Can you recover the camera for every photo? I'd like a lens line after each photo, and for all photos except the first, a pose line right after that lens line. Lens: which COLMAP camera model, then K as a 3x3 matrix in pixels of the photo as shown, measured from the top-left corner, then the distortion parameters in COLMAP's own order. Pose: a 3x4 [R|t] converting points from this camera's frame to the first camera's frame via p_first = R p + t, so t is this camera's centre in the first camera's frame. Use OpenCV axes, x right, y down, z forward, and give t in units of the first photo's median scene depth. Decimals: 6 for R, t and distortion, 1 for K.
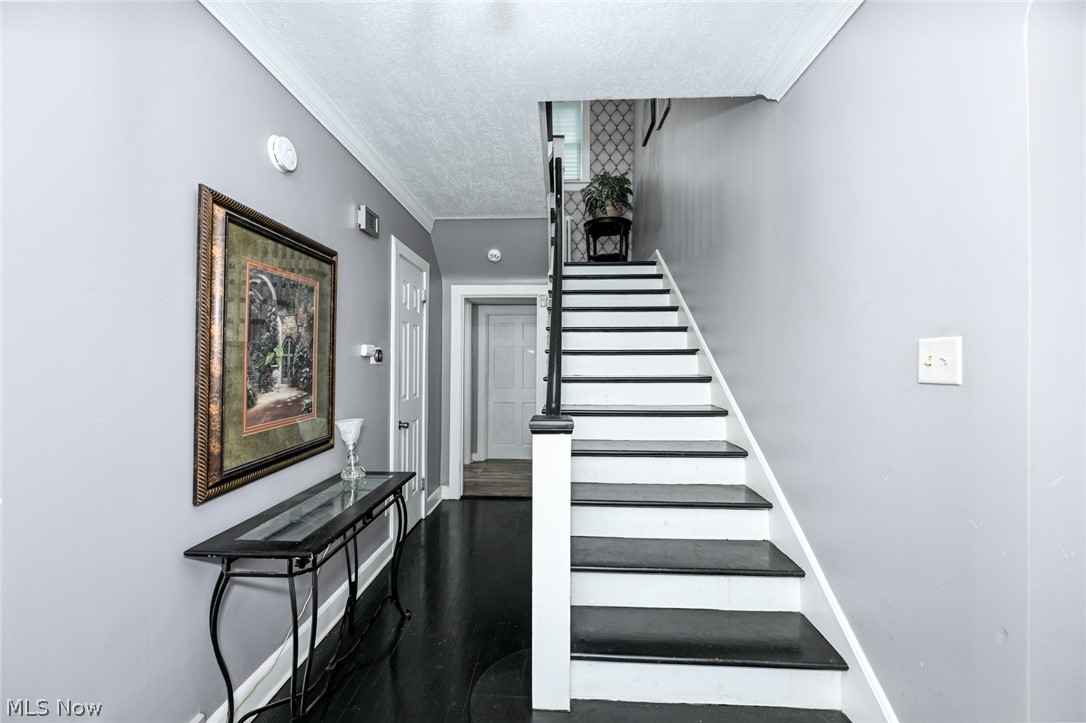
lens RADIAL K [[429.2, 0, 549.1], [0, 429.2, 357.9], [0, 0, 1]] dist [-0.001189, 0.000288]
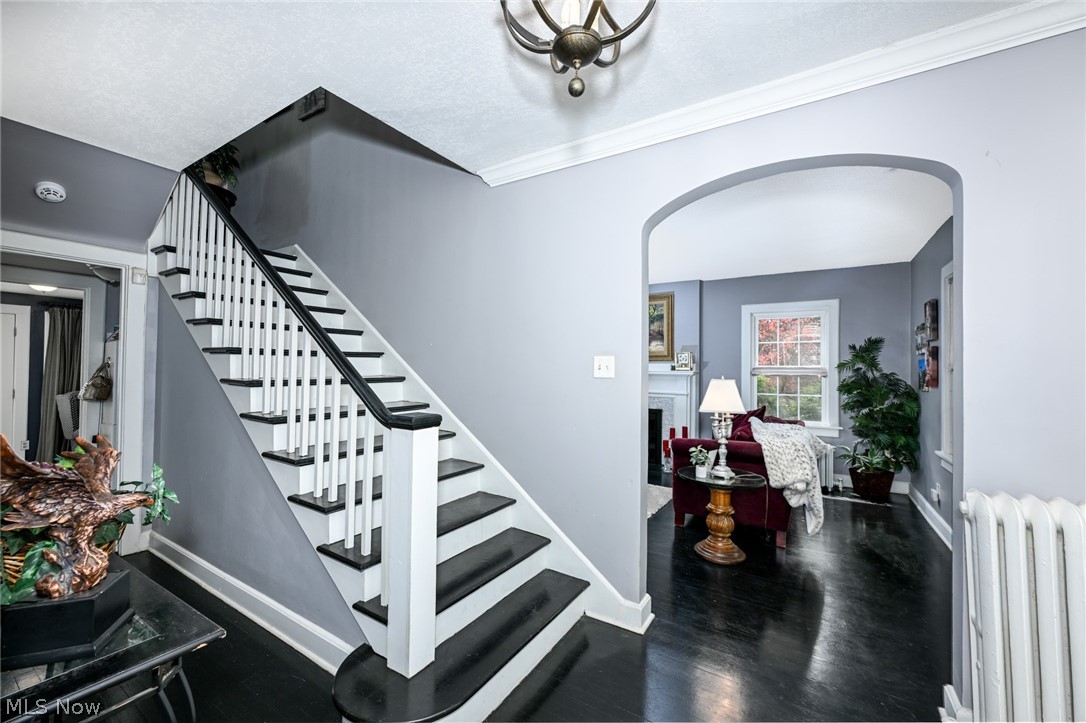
lens RADIAL K [[429.2, 0, 546.7], [0, 429.2, 358.6], [0, 0, 1]] dist [-0.001189, 0.000288]
pose [[0.523803, 0.028350, 0.851367, -0.690653], [-0.025287, 0.999523, -0.017726, 0.005864], [-0.851464, -0.012244, 0.524271, 0.082812]]
